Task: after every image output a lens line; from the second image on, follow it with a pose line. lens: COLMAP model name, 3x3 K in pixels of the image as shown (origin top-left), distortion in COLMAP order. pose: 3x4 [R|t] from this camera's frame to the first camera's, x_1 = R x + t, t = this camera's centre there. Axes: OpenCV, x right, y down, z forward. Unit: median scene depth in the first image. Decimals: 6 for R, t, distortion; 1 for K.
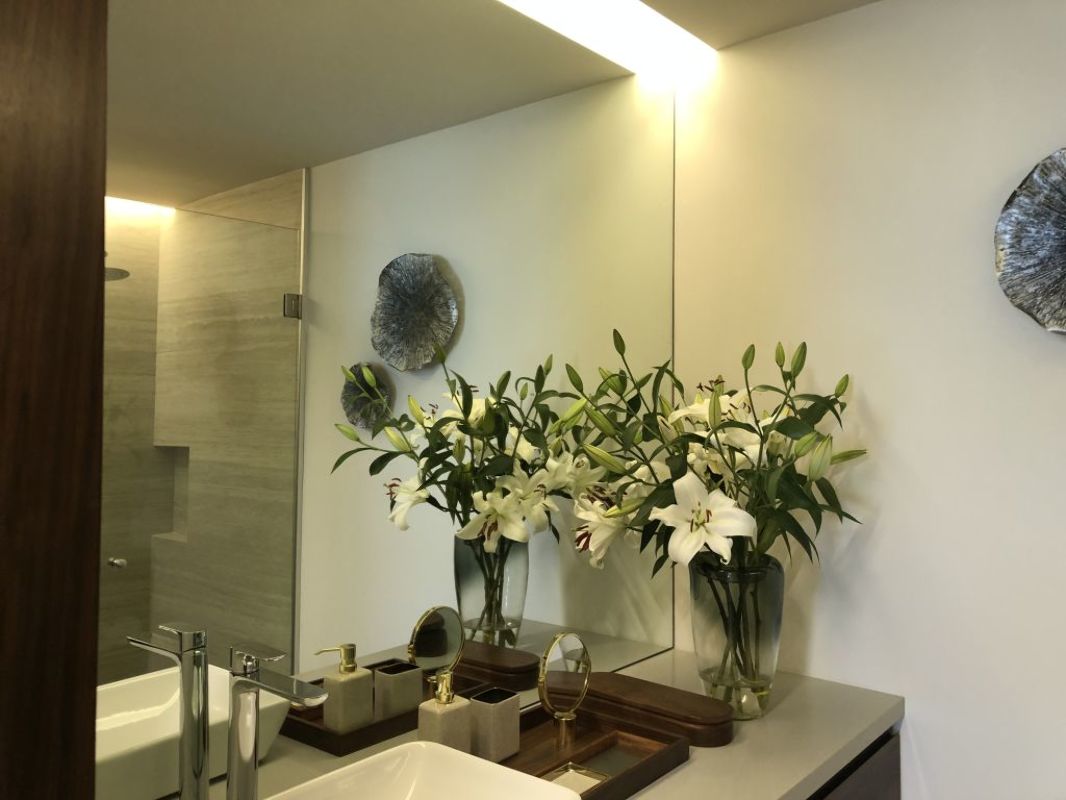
lens RADIAL K [[863.2, 0, 533.9], [0, 863.2, 396.6], [0, 0, 1]] dist [-0.052921, 0.046763]
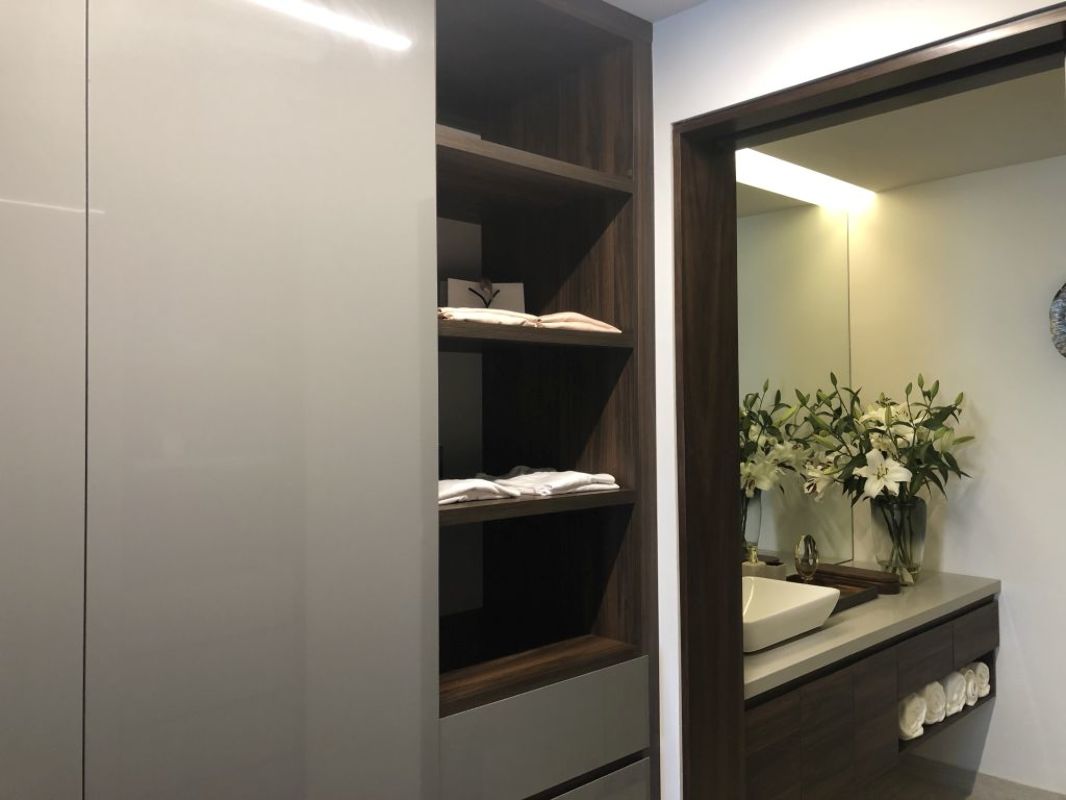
lens RADIAL K [[863.2, 0, 527.3], [0, 863.2, 401.3], [0, 0, 1]] dist [-0.052921, 0.046763]
pose [[0.991502, -0.015691, -0.129139, -0.300234], [0.016951, 0.999819, 0.008659, -0.040741], [0.128980, -0.010775, 0.991589, -0.872687]]
